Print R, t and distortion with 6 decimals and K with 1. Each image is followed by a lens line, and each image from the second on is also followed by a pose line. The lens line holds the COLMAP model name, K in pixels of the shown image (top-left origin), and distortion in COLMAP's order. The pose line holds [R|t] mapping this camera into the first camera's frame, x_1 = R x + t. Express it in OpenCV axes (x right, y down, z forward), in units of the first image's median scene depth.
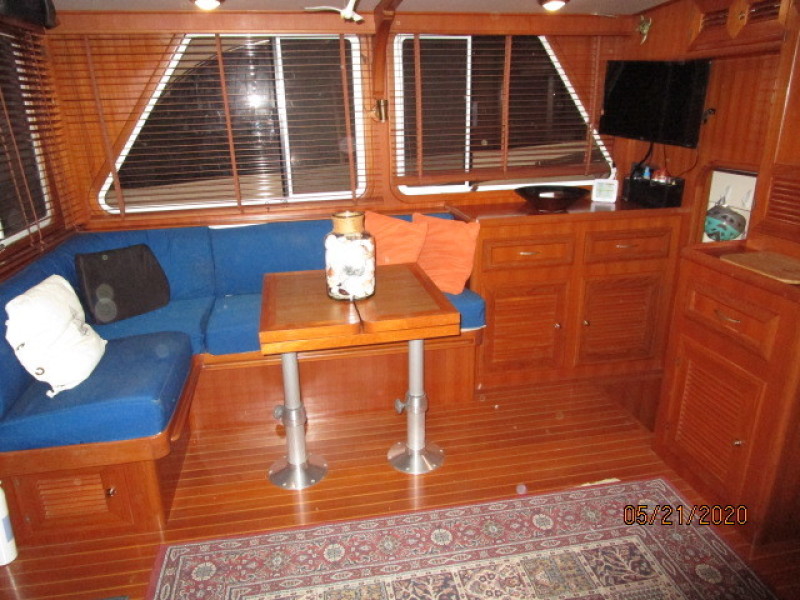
lens RADIAL K [[574.1, 0, 395.6], [0, 574.1, 298.8], [0, 0, 1]] dist [-0.002532, 0.000079]
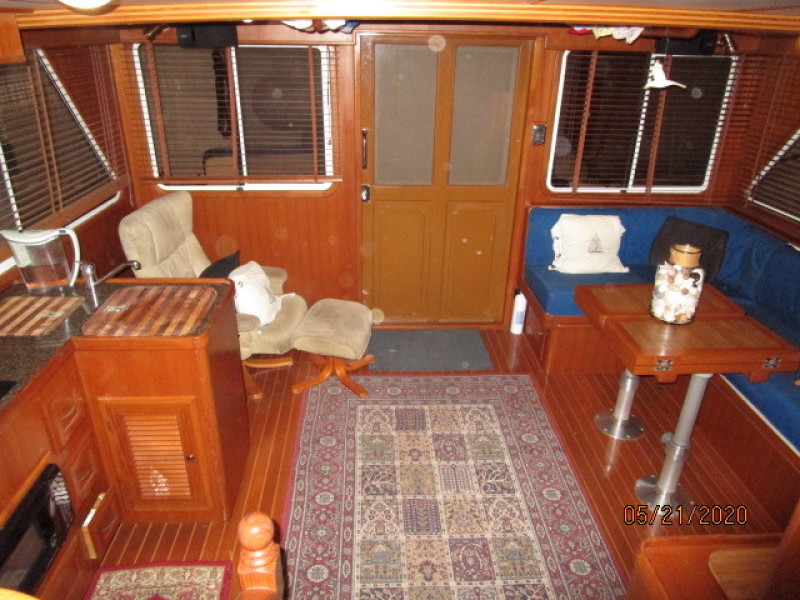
lens RADIAL K [[568.3, 0, 396.2], [0, 568.3, 300.1], [0, 0, 1]] dist [-0.032766, 0.008143]
pose [[-0.140947, 0.444961, -0.884389, 0.901556], [-0.336358, 0.818647, 0.465490, -0.344753], [0.931127, 0.363081, 0.034280, 0.422603]]
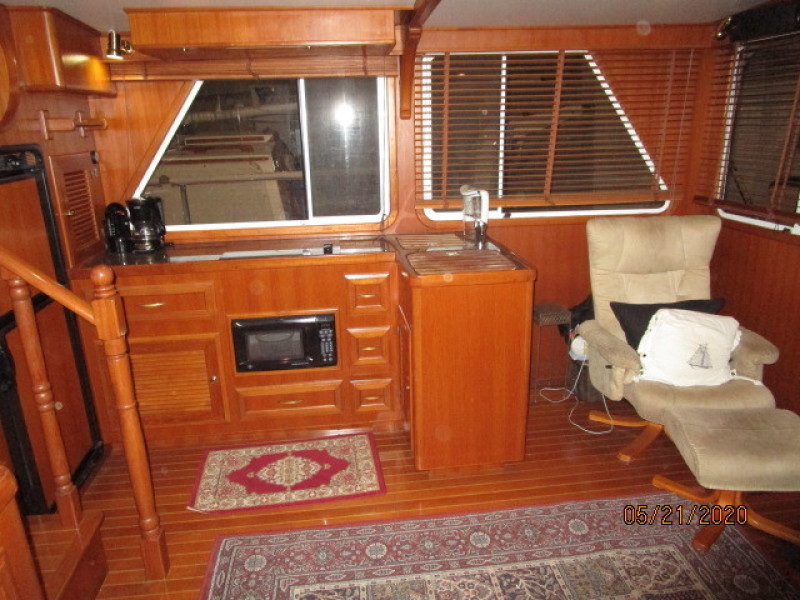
lens RADIAL K [[568.3, 0, 396.2], [0, 568.3, 300.1], [0, 0, 1]] dist [-0.032766, 0.008143]
pose [[-0.995948, 0.023586, 0.086778, 0.192786], [0.070355, 0.805382, 0.588566, -0.337873], [-0.056007, 0.592287, -0.803778, 0.967809]]
